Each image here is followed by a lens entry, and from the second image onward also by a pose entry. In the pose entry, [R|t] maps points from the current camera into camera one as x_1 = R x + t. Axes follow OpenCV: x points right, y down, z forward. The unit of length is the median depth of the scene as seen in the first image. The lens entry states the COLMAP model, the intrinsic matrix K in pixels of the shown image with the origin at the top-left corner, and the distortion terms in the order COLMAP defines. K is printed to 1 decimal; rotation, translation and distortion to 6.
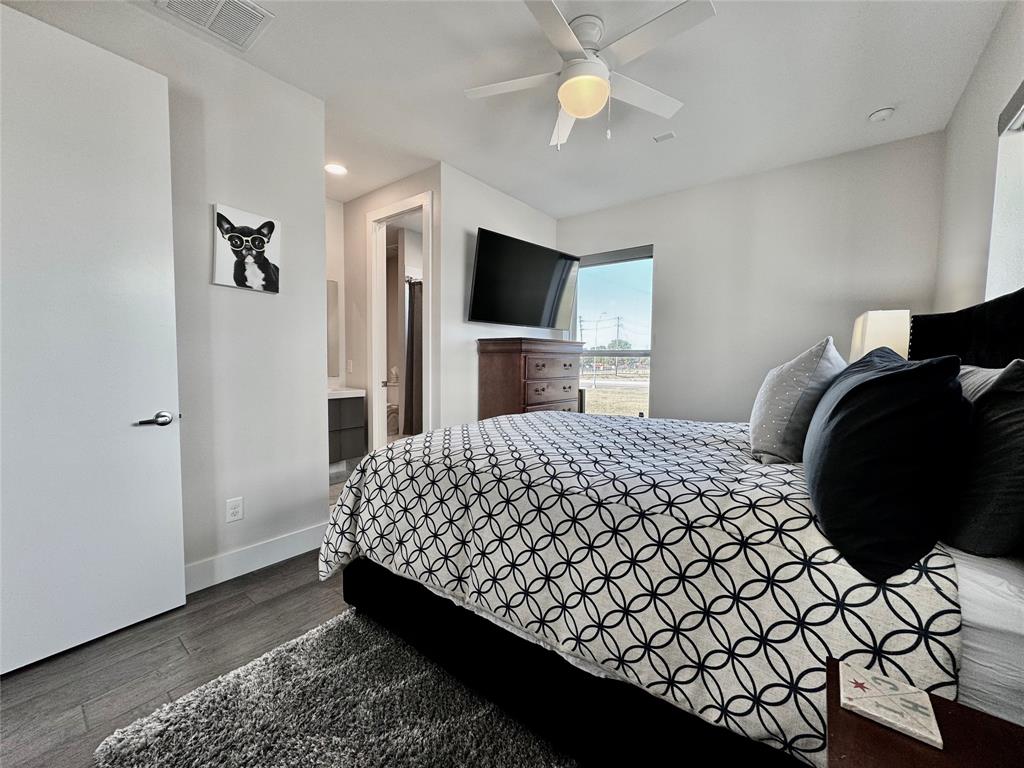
lens RADIAL K [[407.8, 0, 513.6], [0, 407.8, 382.0], [0, 0, 1]] dist [0.000322, 0.000092]
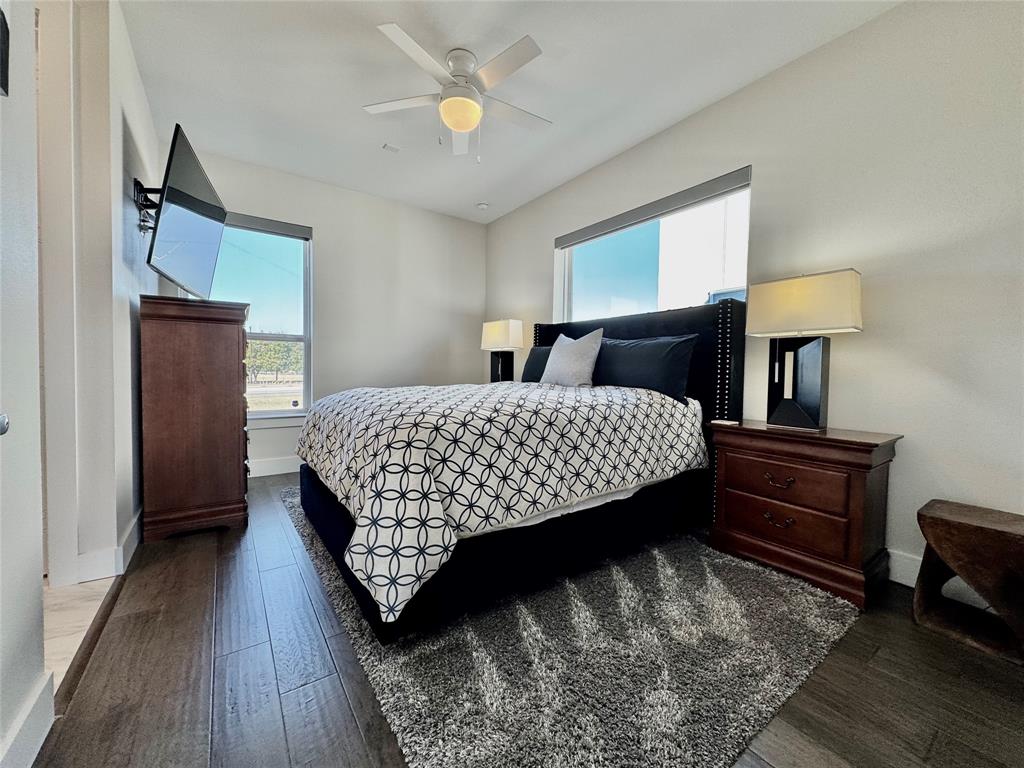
lens RADIAL K [[407.8, 0, 512.0], [0, 407.8, 383.1], [0, 0, 1]] dist [0.000322, 0.000092]
pose [[0.301987, -0.027368, 0.952919, -1.173958], [0.040786, 0.999044, 0.015768, 0.106809], [-0.952439, 0.034104, 0.302814, 0.634823]]
